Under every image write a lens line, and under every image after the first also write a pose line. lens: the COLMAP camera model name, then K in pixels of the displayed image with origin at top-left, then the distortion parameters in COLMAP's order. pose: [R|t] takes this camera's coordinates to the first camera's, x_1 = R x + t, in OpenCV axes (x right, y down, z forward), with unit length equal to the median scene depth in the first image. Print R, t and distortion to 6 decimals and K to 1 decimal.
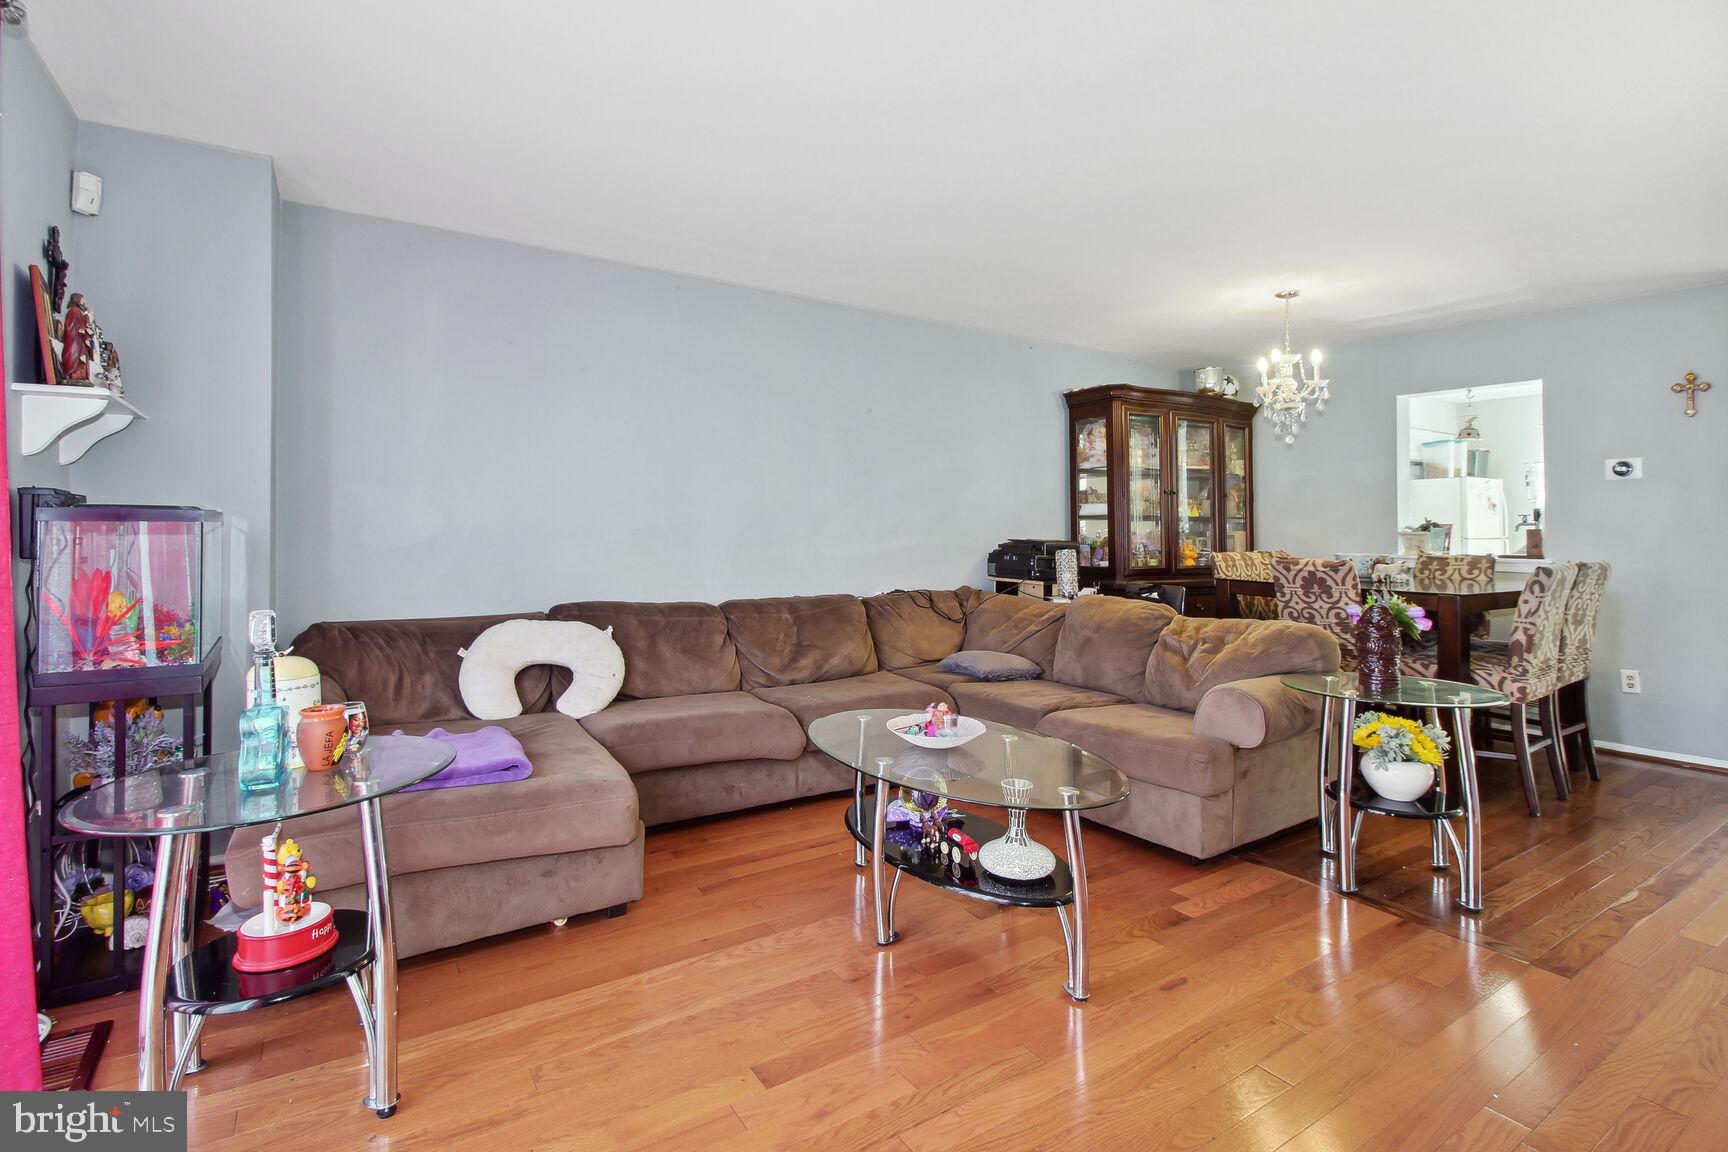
lens RADIAL K [[862.1, 0, 763.6], [0, 862.1, 518.8], [0, 0, 1]] dist [0.001050, -0.013507]
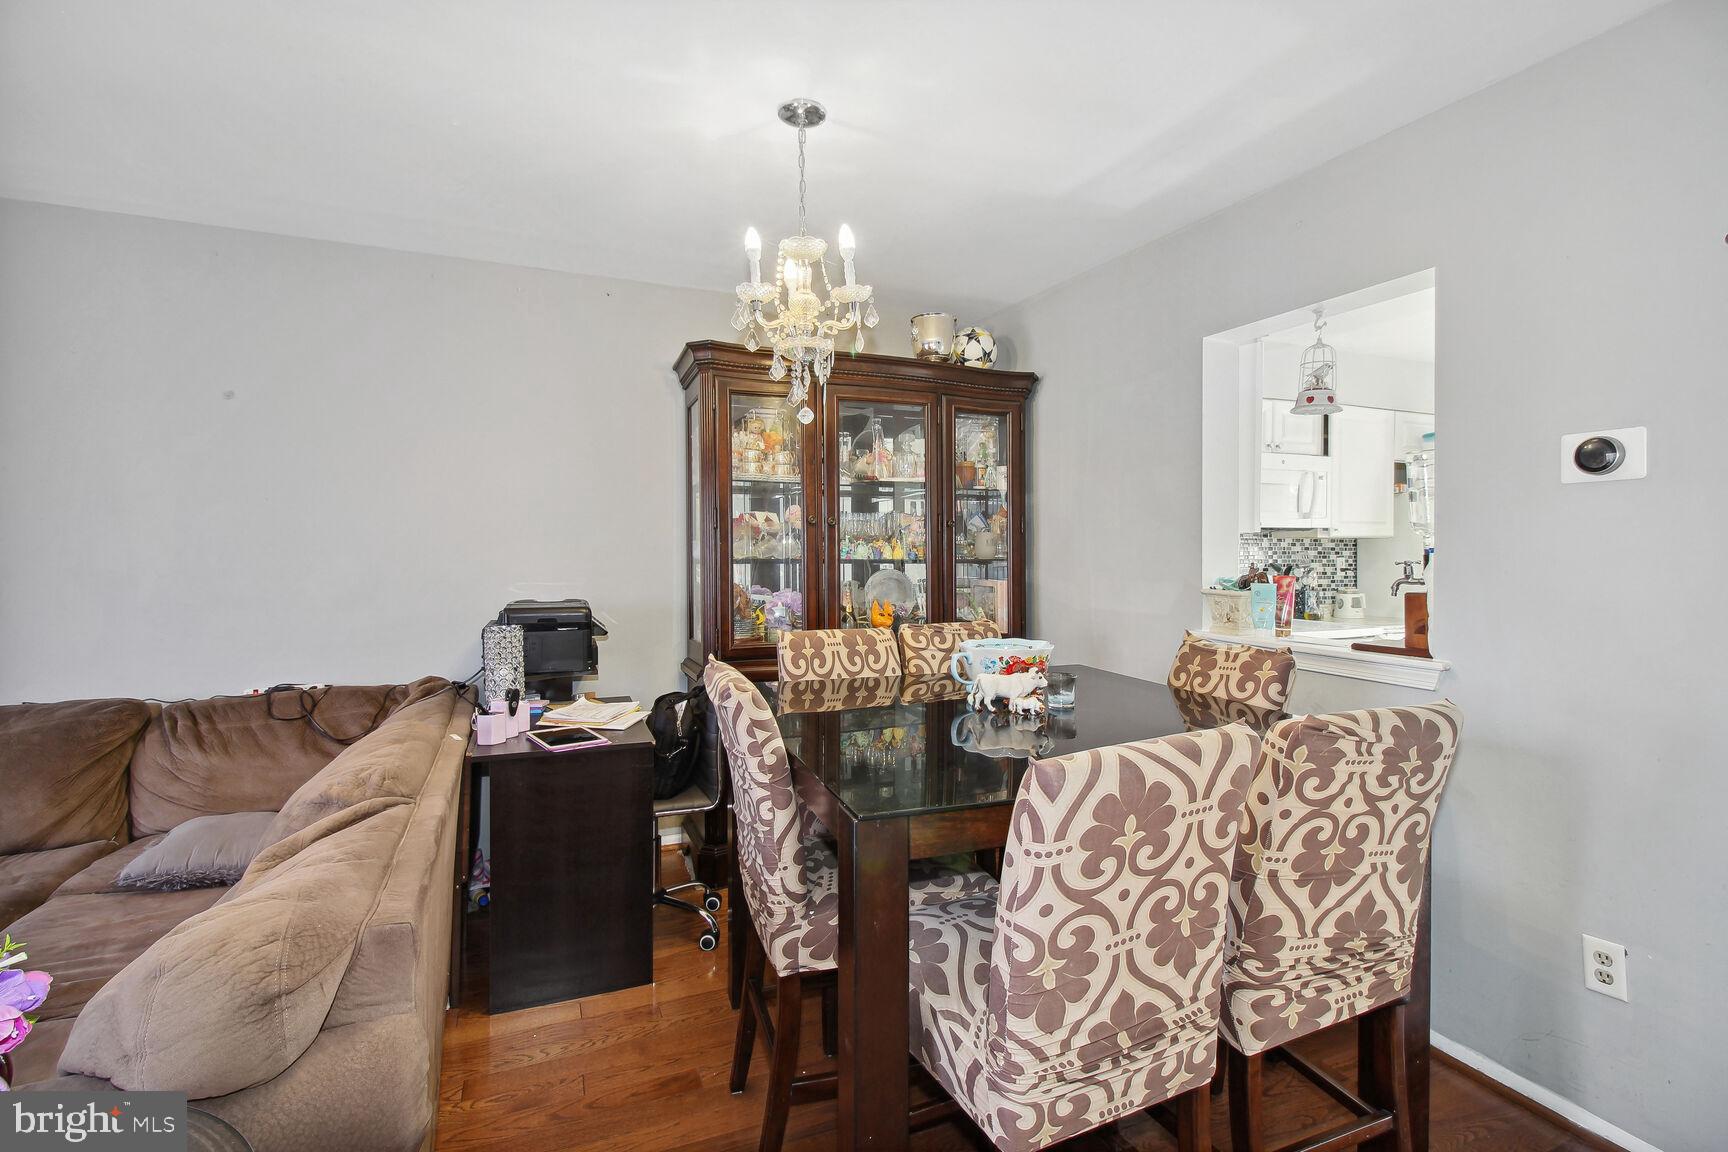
lens RADIAL K [[780.5, 0, 856.4], [0, 780.5, 553.3], [0, 0, 1]] dist [0.001936, -0.010394]
pose [[0.986578, -0.004960, -0.163218, 0.693776], [0.007819, 0.999827, 0.016881, -0.019615], [0.163106, -0.017930, 0.986446, 0.550012]]
